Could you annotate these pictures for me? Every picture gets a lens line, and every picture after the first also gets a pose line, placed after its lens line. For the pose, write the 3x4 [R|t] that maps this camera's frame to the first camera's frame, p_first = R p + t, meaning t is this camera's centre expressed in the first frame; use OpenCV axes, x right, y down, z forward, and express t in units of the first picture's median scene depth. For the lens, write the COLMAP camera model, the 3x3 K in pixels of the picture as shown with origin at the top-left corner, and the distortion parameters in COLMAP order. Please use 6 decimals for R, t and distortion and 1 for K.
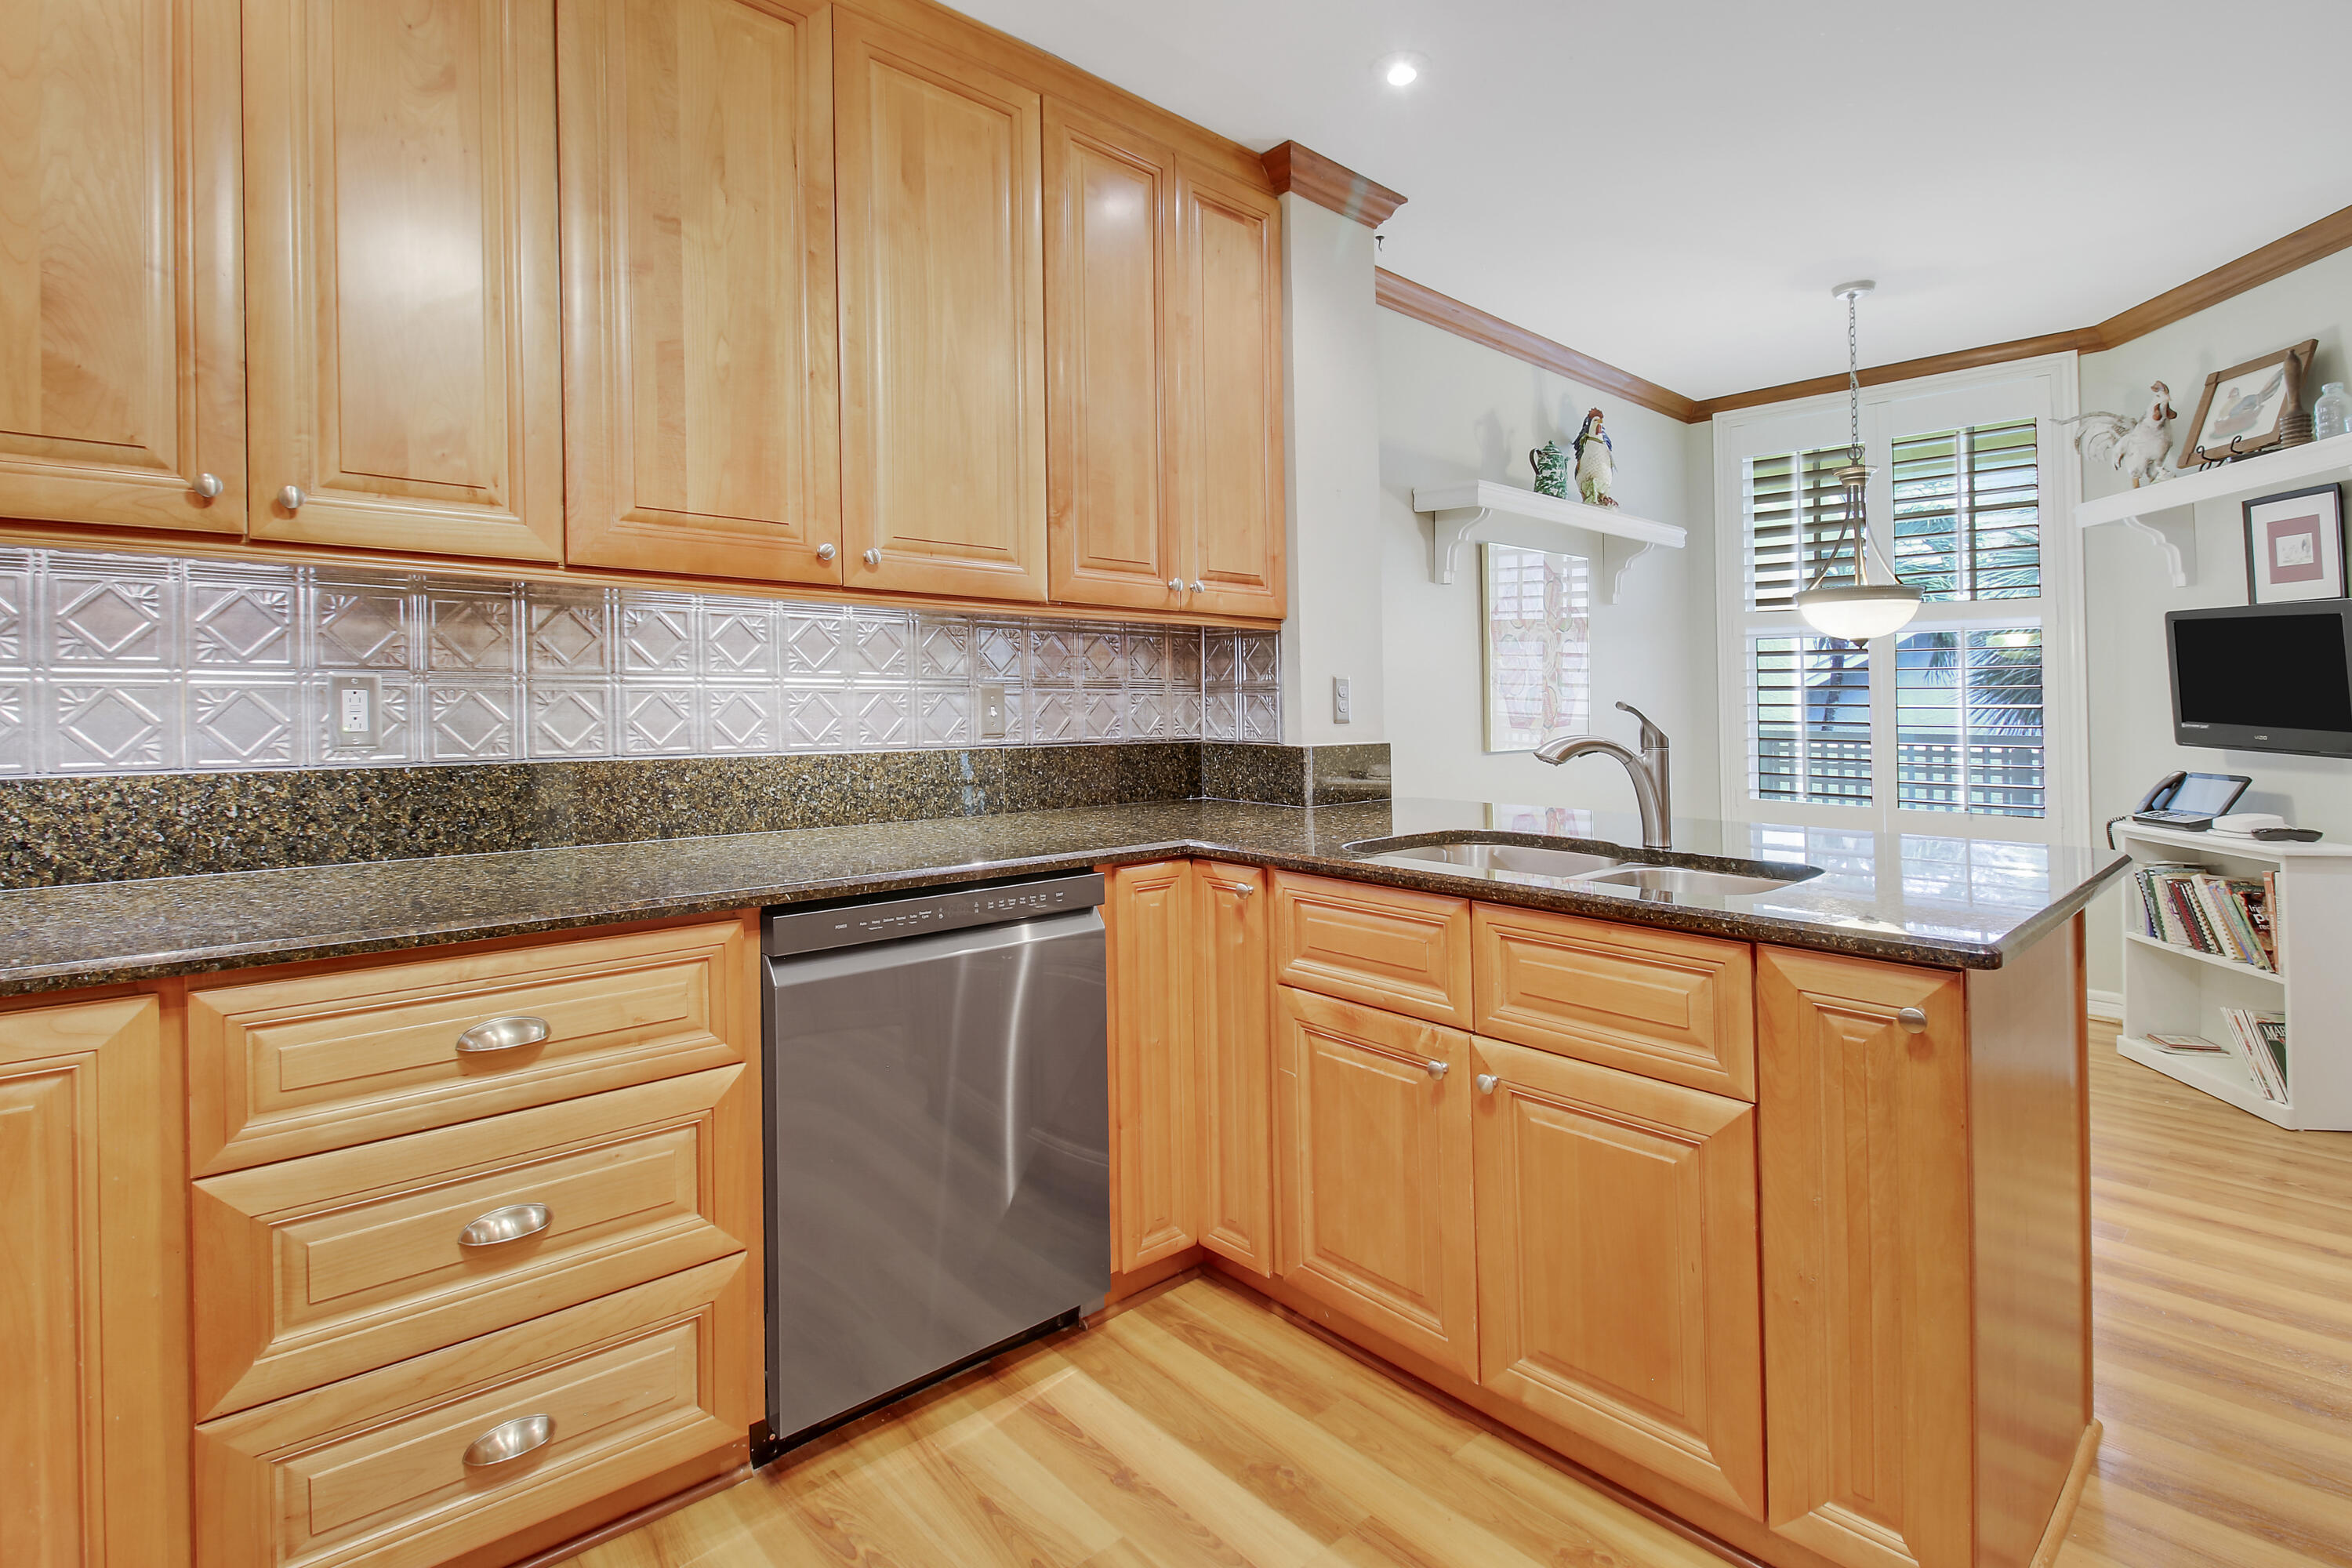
lens RADIAL K [[1132.9, 0, 1177.7], [0, 1132.9, 685.5], [0, 0, 1]] dist [0.003391, -0.005473]
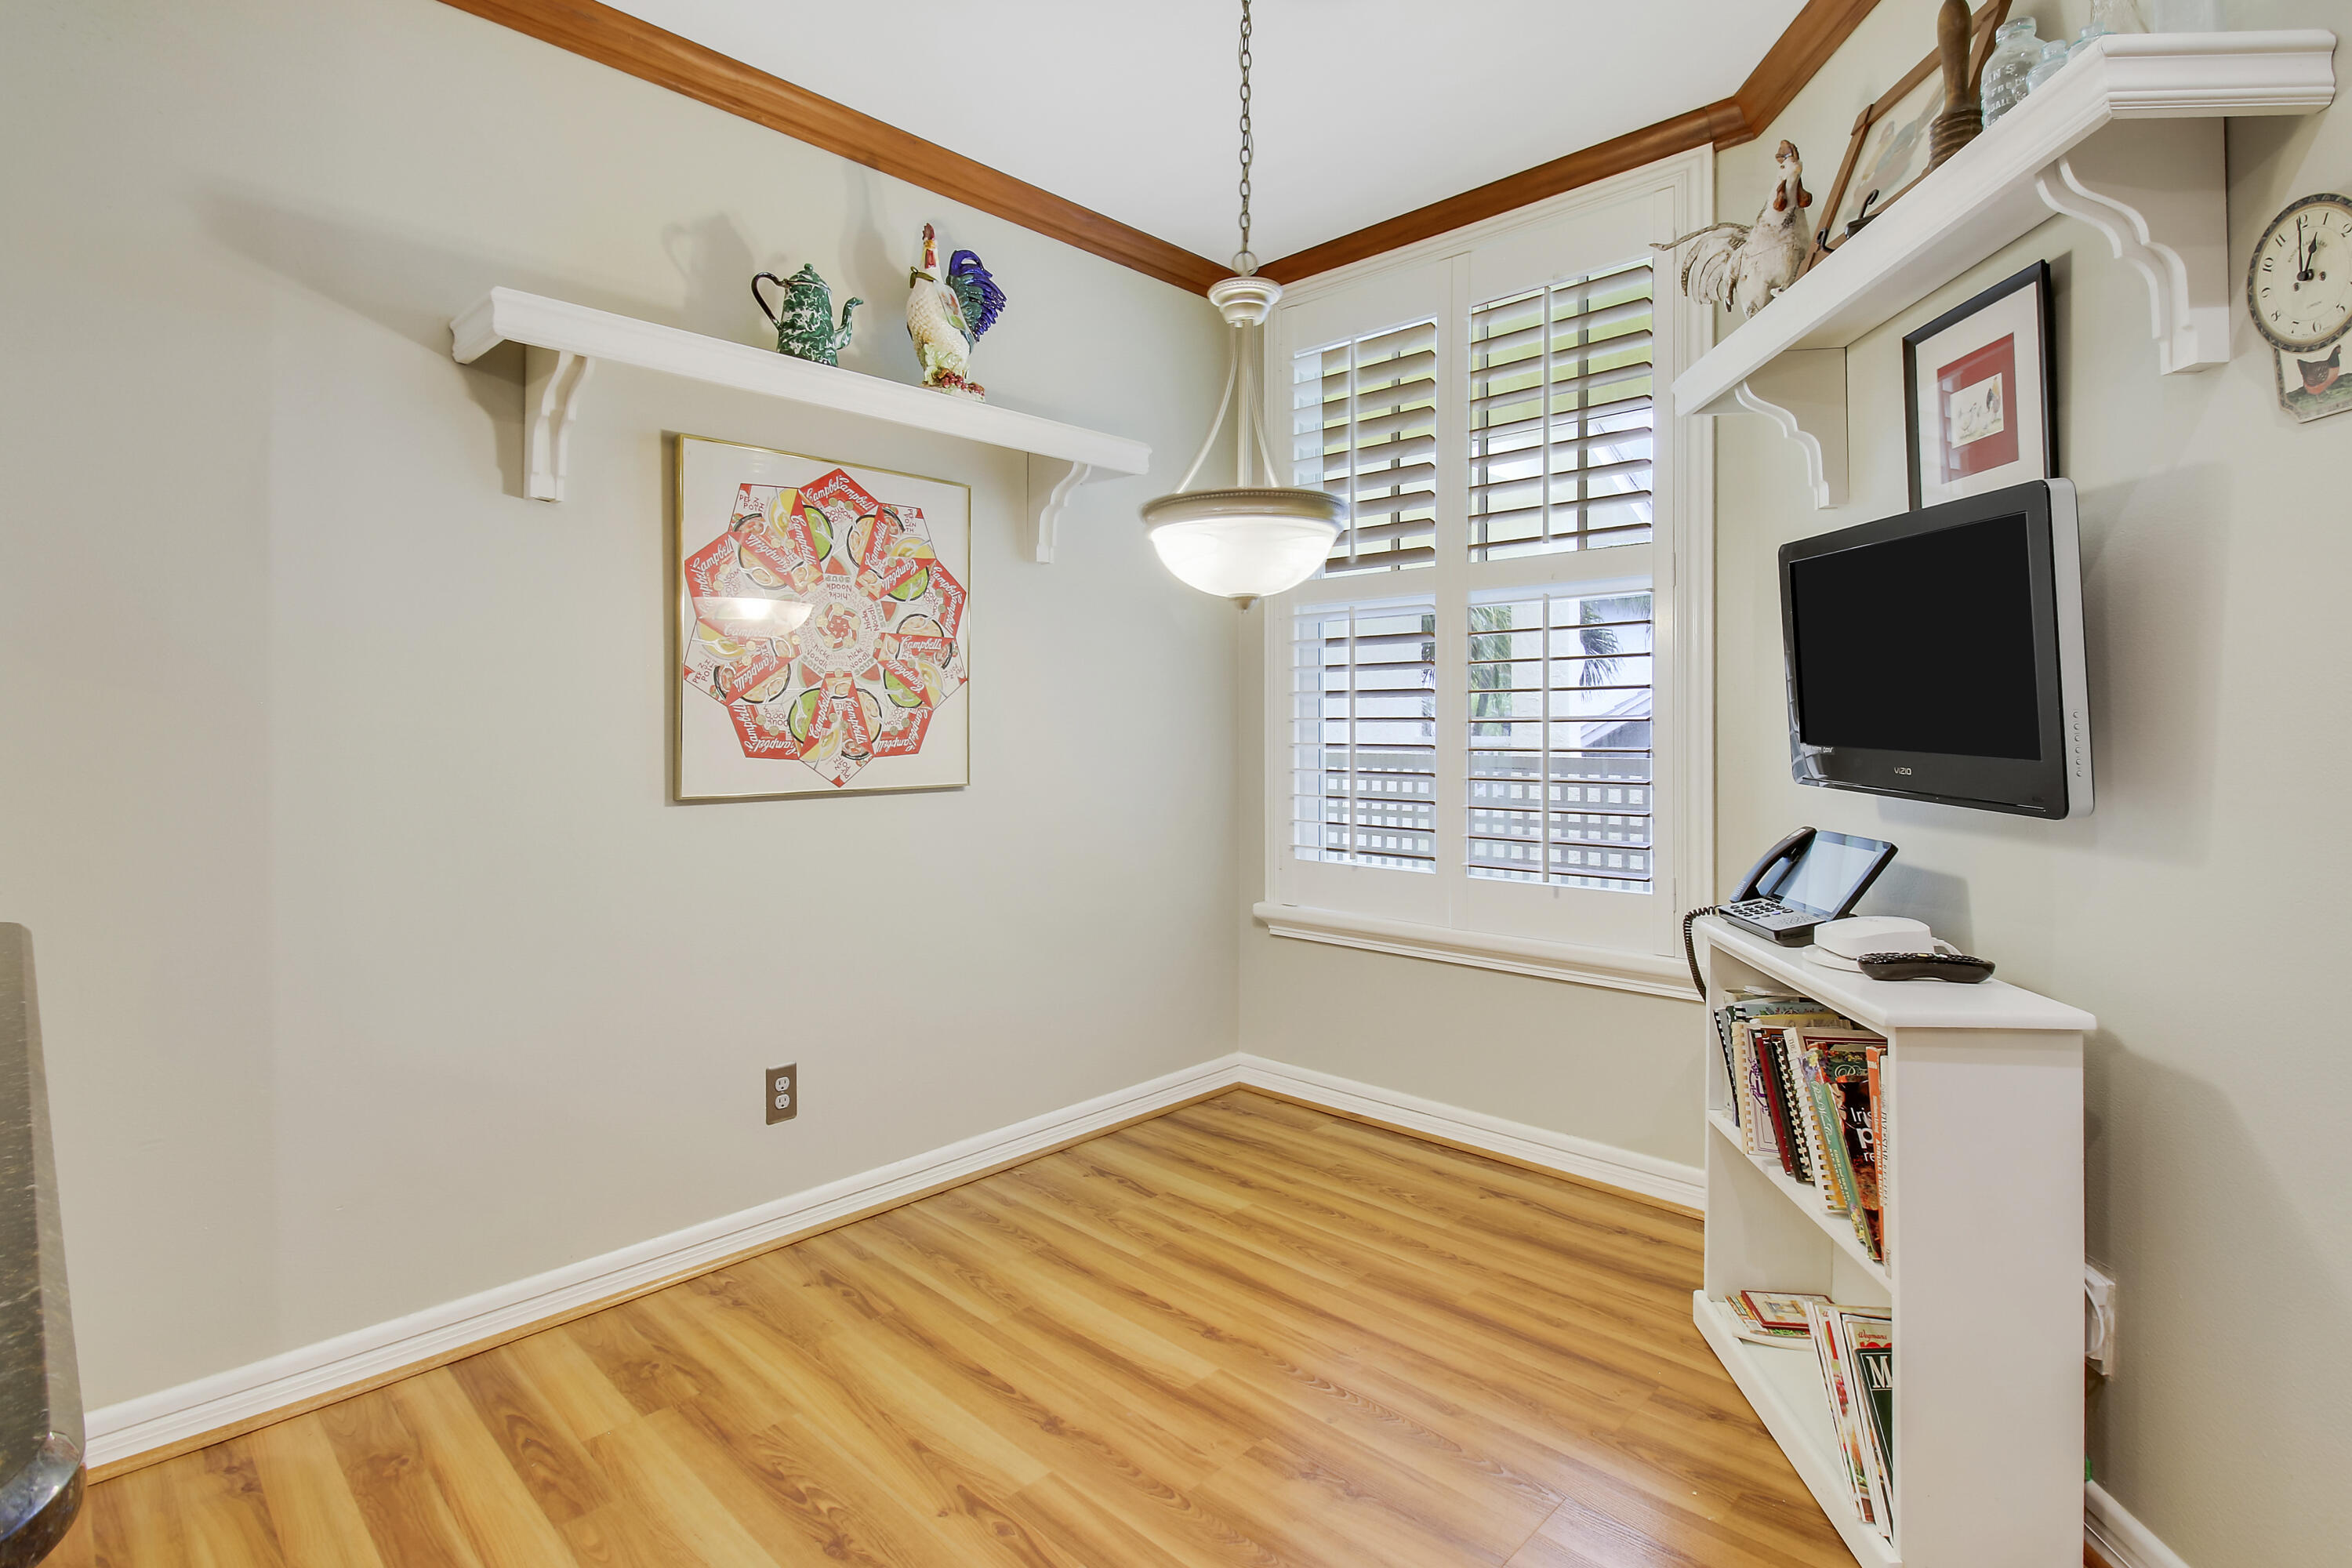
lens RADIAL K [[1132.9, 0, 1139.3], [0, 1132.9, 732.1], [0, 0, 1]] dist [0.003391, -0.005473]
pose [[0.999460, 0.000111, 0.032848, 0.548694], [-0.000822, 0.999766, 0.021632, 0.015678], [-0.032838, -0.021647, 0.999226, 0.456794]]
